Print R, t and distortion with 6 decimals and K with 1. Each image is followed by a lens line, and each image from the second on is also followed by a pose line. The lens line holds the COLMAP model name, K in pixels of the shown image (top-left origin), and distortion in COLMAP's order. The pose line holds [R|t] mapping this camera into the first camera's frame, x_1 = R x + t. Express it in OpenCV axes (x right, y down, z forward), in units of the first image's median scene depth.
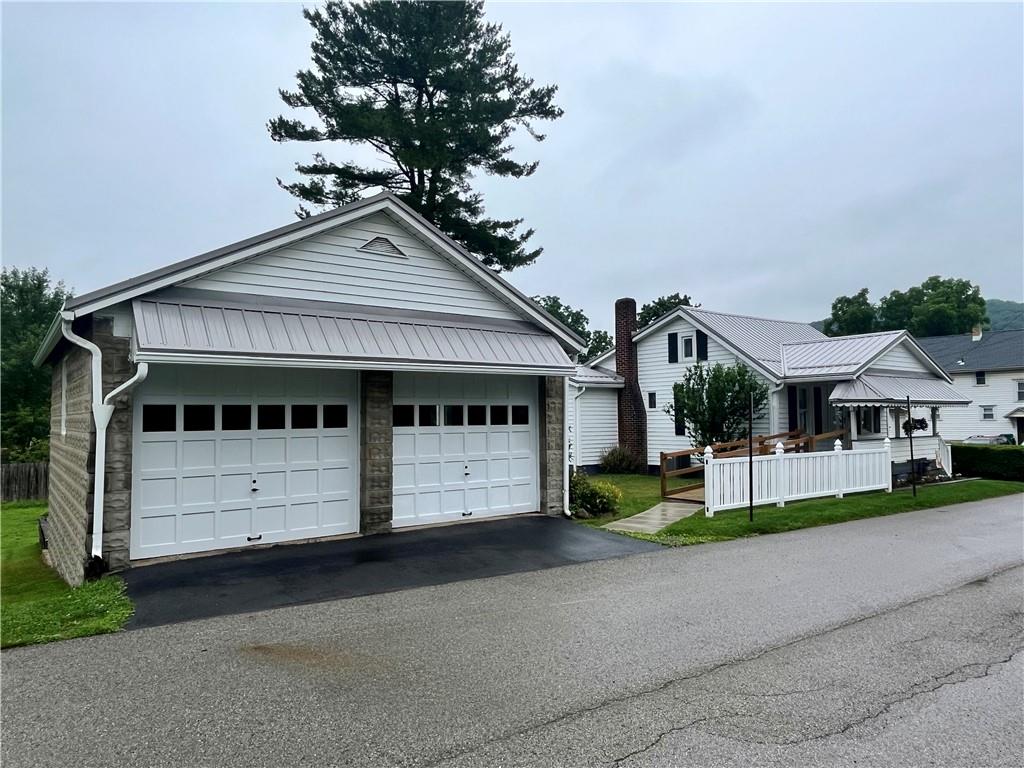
lens RADIAL K [[694.8, 0, 514.9], [0, 694.8, 385.5], [0, 0, 1]] dist [-0.003018, -0.000050]
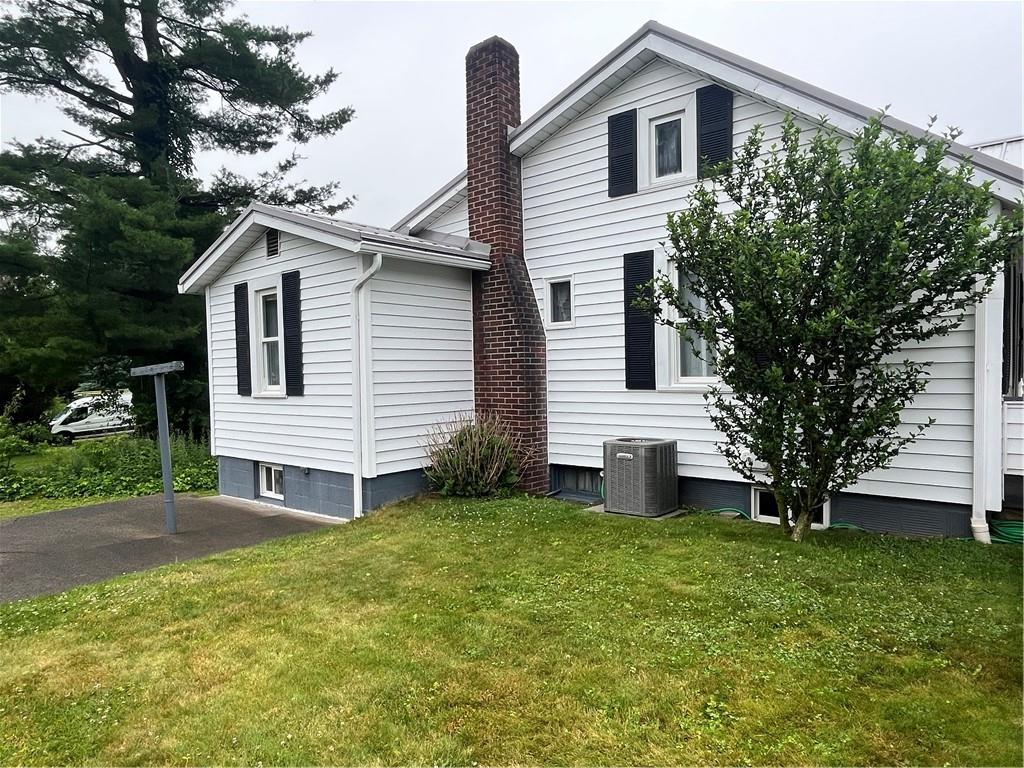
lens RADIAL K [[630.3, 0, 514.5], [0, 630.3, 386.7], [0, 0, 1]] dist [0.001114, 0.000412]
pose [[0.973417, -0.013644, 0.228635, 0.090582], [-0.002726, 0.997463, 0.071132, 0.044372], [-0.229026, -0.069865, 0.970910, 0.658993]]
